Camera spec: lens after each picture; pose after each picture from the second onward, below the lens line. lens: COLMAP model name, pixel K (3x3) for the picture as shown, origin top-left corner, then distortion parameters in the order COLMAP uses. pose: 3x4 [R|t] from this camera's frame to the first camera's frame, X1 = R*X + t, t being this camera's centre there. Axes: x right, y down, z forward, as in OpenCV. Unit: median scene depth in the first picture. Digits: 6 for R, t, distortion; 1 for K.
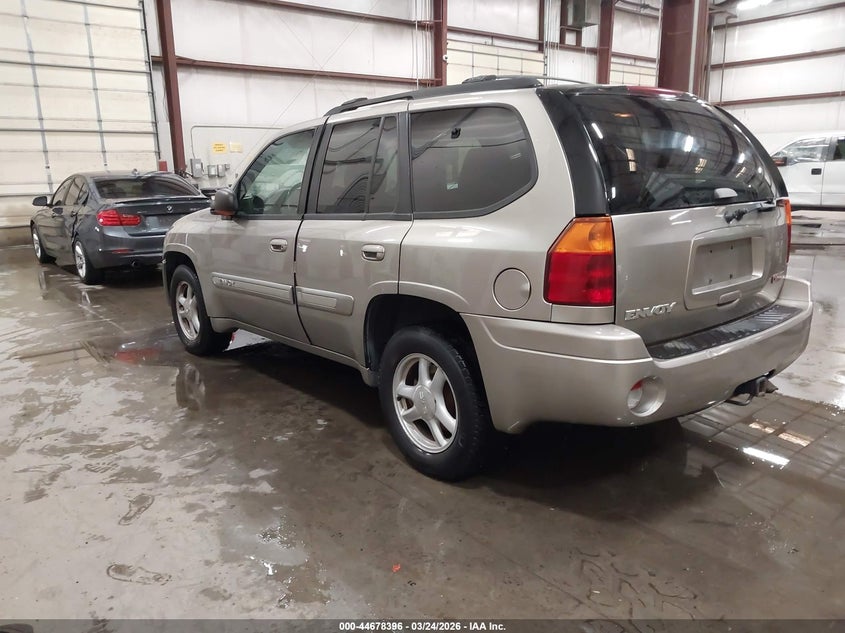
lens RADIAL K [[650.6, 0, 422.5], [0, 650.6, 316.5], [0, 0, 1]] dist [-0.001901, -0.002616]
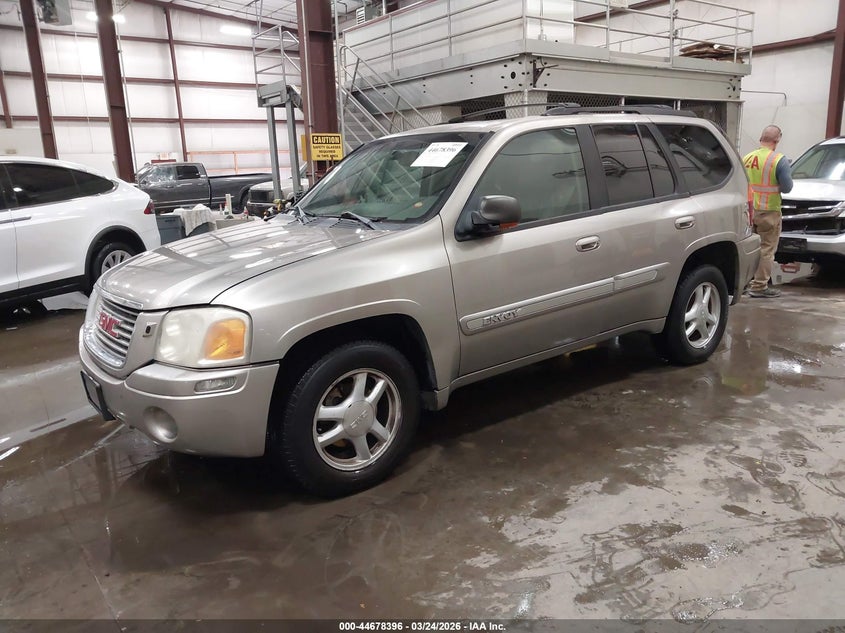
lens RADIAL K [[650.6, 0, 422.5], [0, 650.6, 316.5], [0, 0, 1]] dist [-0.001901, -0.002616]
pose [[0.057997, -0.200955, 0.977882, -1.267077], [0.261216, 0.948460, 0.179416, -0.257240], [-0.963537, 0.245032, 0.107501, 1.214652]]
